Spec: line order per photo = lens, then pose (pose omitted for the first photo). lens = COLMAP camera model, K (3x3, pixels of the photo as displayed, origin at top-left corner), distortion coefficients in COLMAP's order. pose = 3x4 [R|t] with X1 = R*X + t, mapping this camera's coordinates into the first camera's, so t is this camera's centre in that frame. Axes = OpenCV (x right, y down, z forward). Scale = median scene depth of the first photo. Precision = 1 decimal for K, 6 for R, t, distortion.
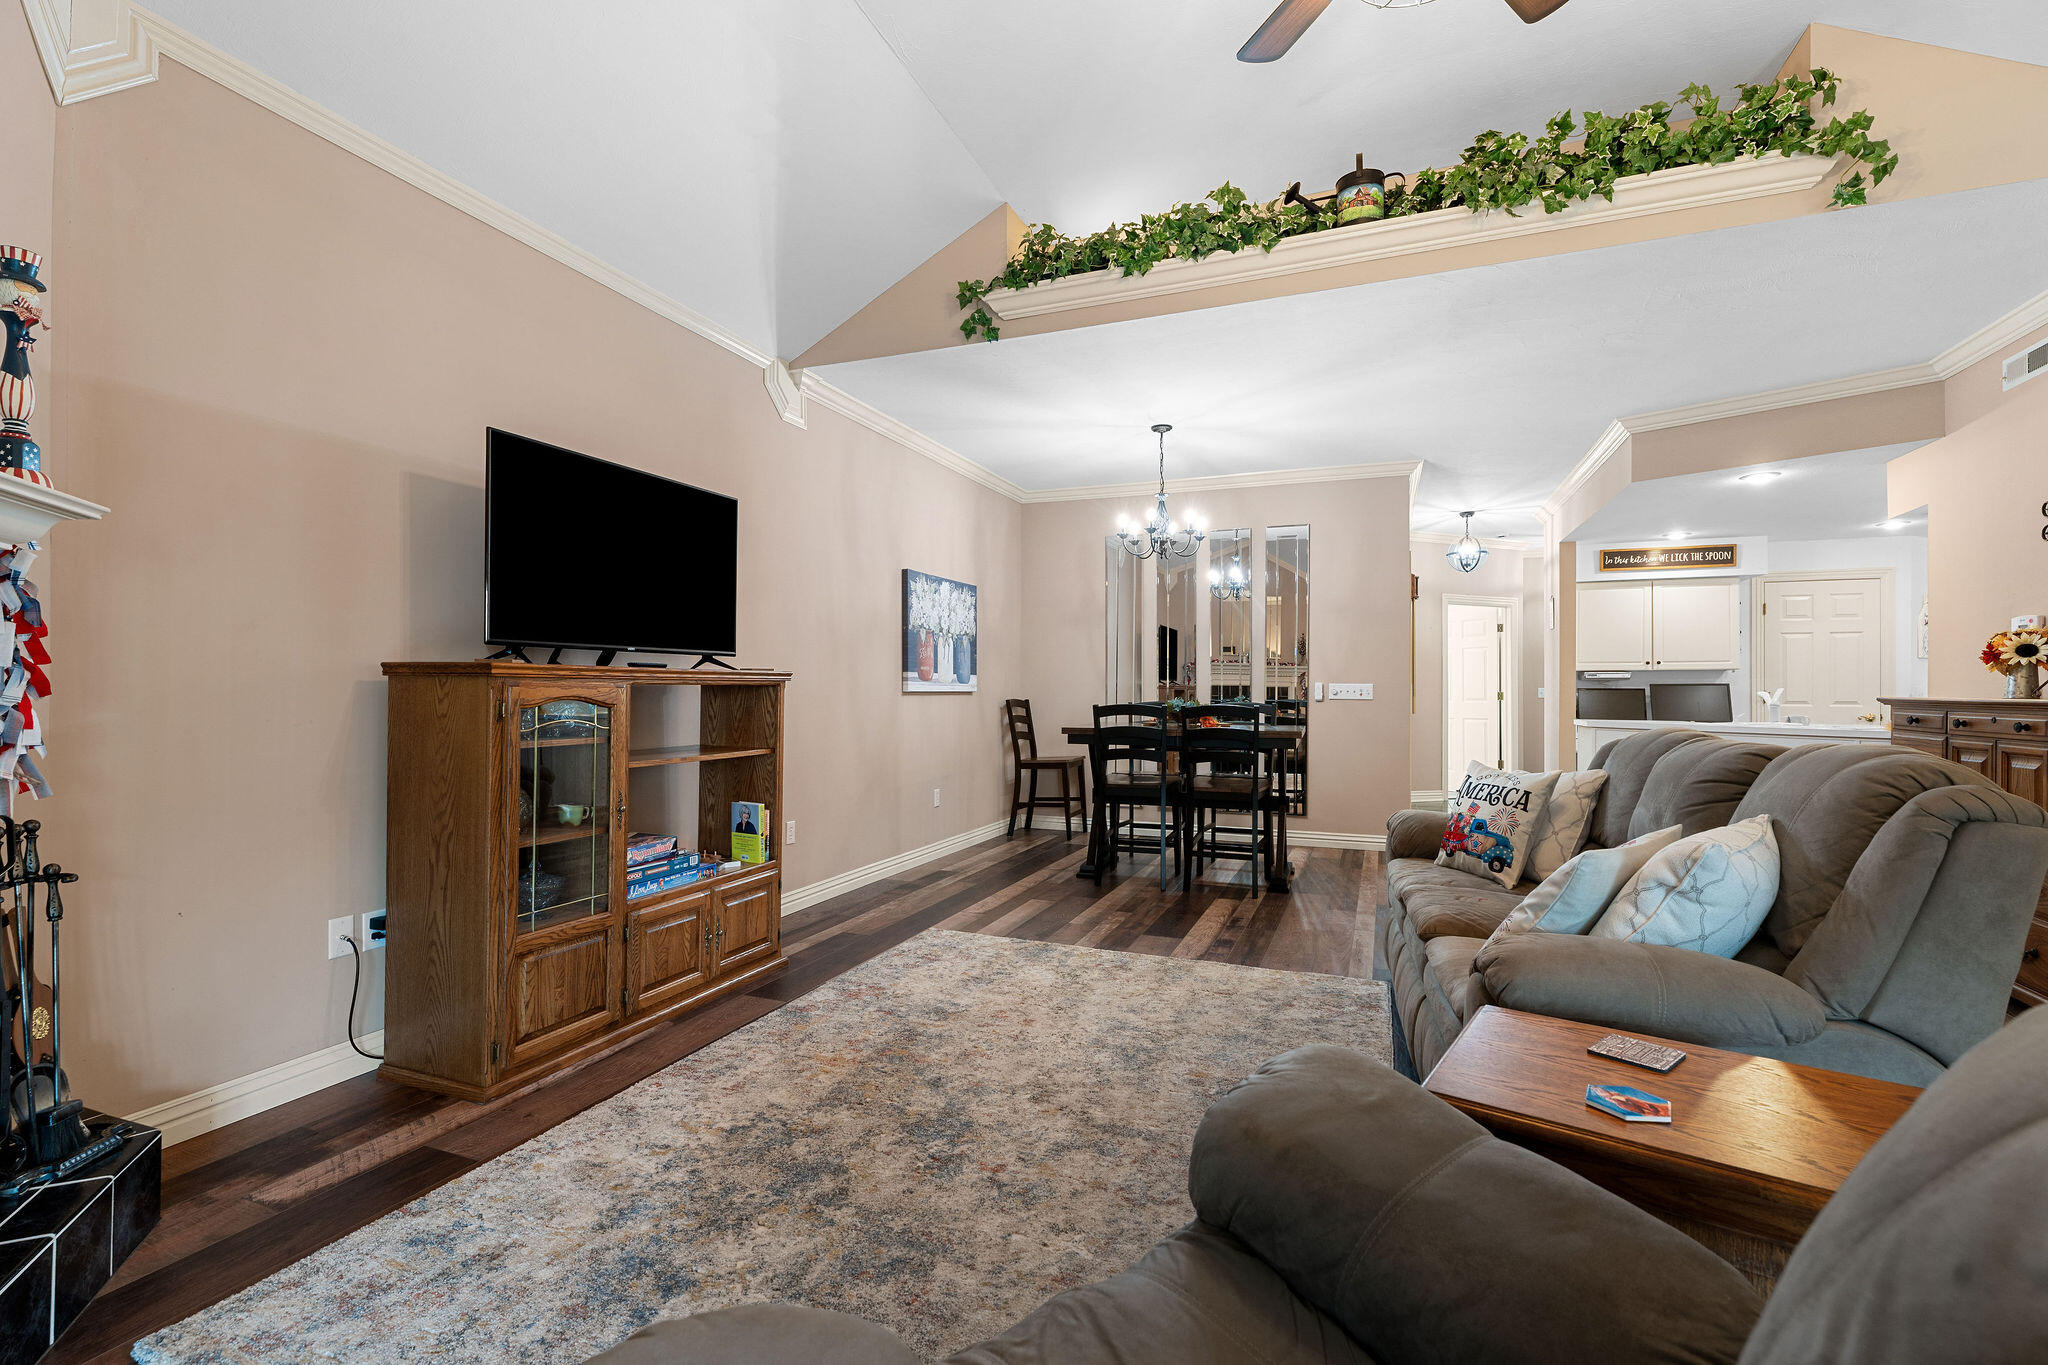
lens RADIAL K [[917.1, 0, 1023.1], [0, 917.1, 679.9], [0, 0, 1]] dist [0.003982, -0.001741]
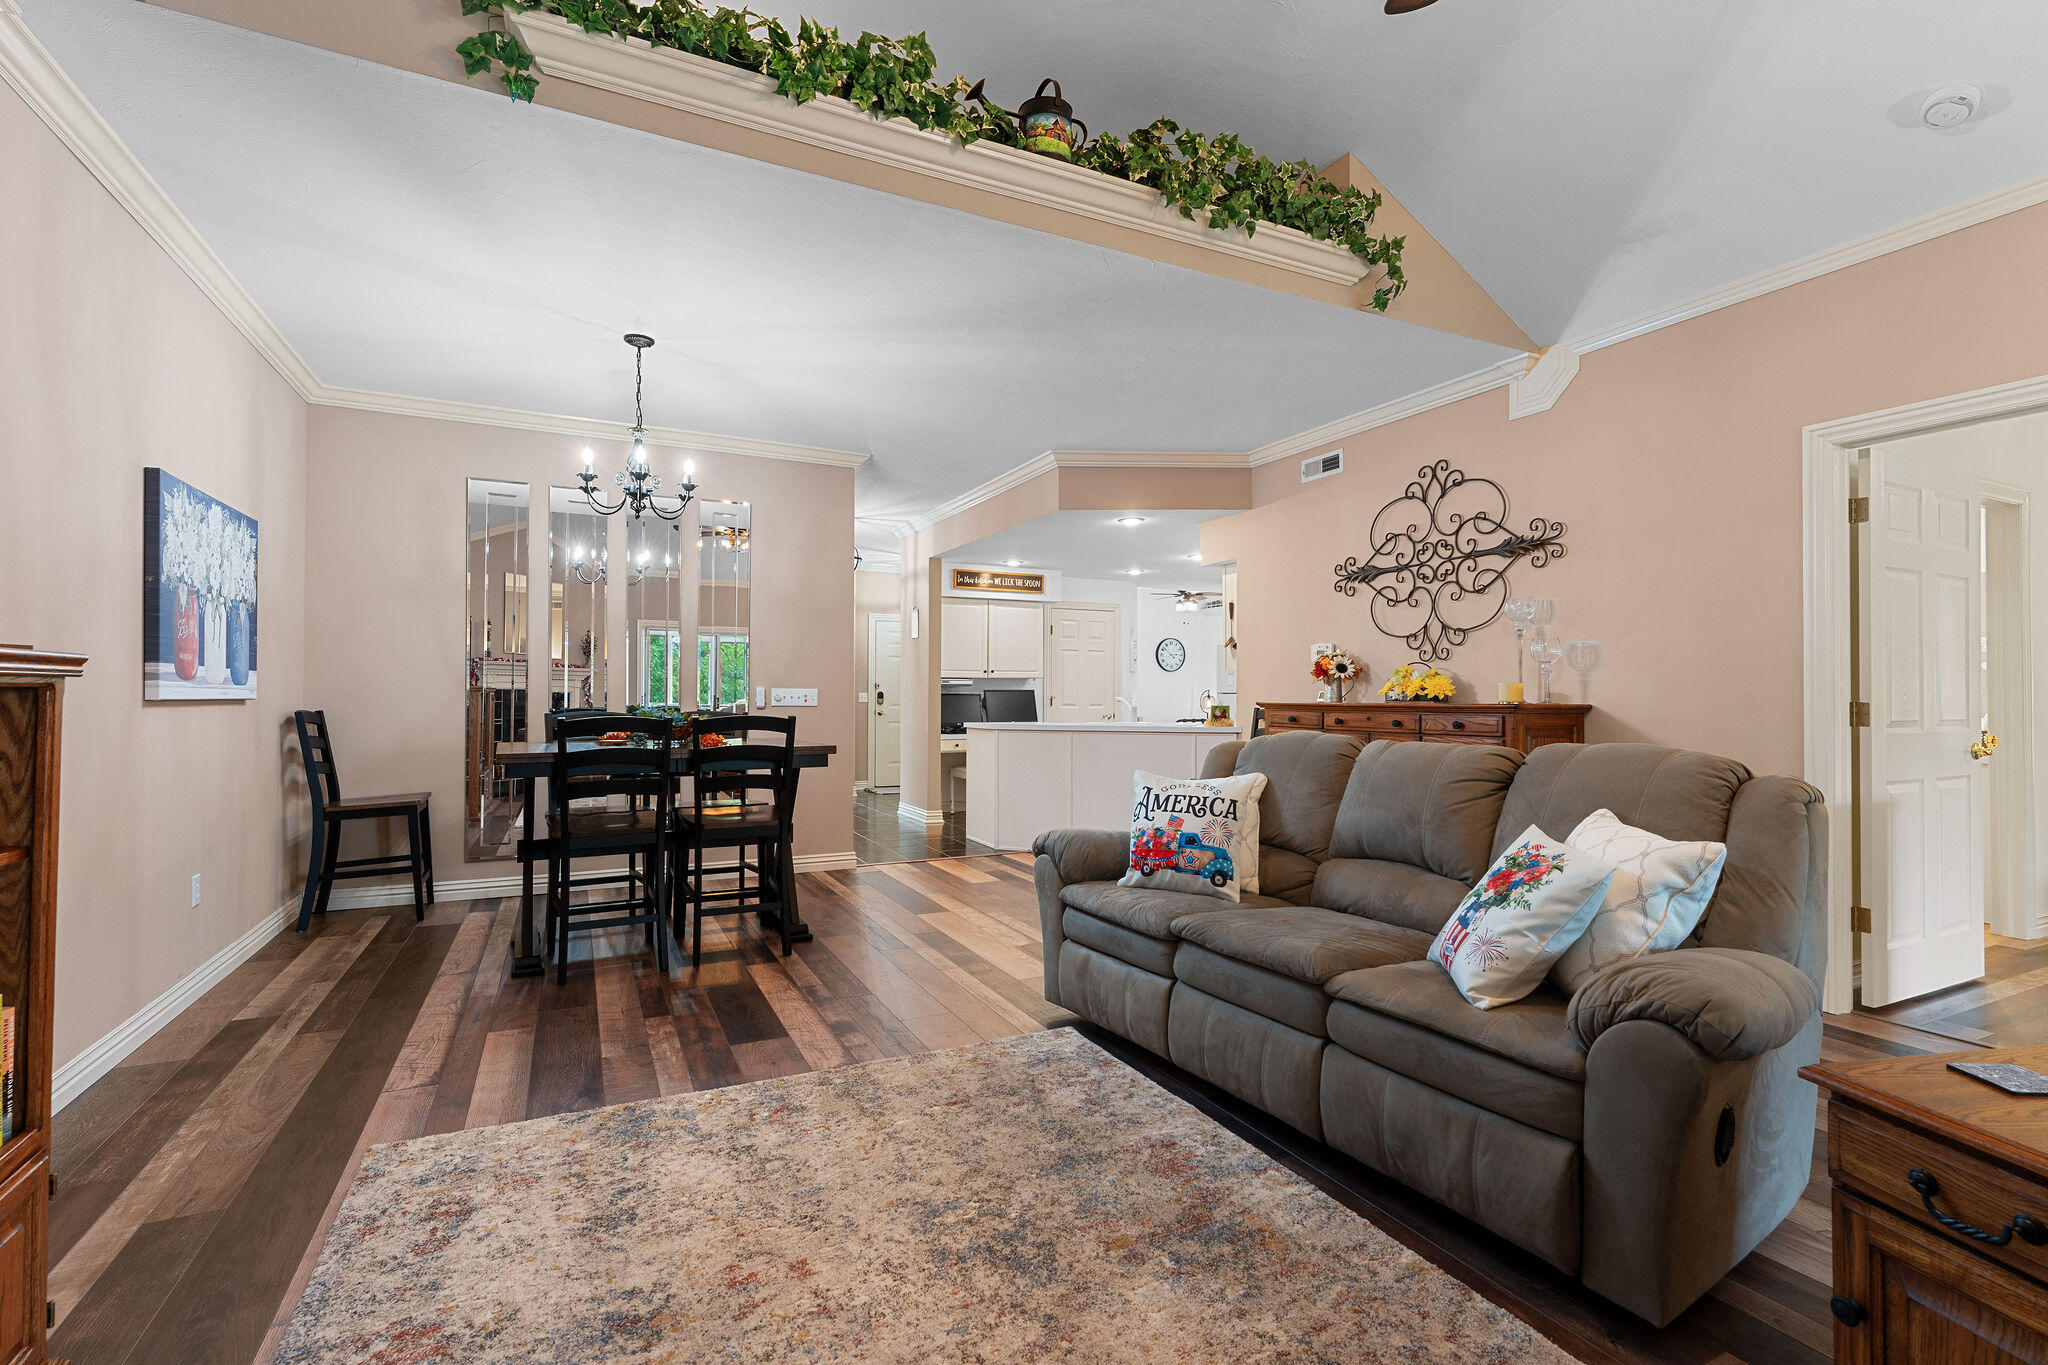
lens RADIAL K [[917.1, 0, 1034.7], [0, 917.1, 683.2], [0, 0, 1]] dist [0.003982, -0.001741]
pose [[0.673445, 0.009427, 0.739178, -0.256601], [-0.008958, 0.999949, -0.004592, 0.001496], [-0.739184, -0.003529, 0.673495, 0.387637]]
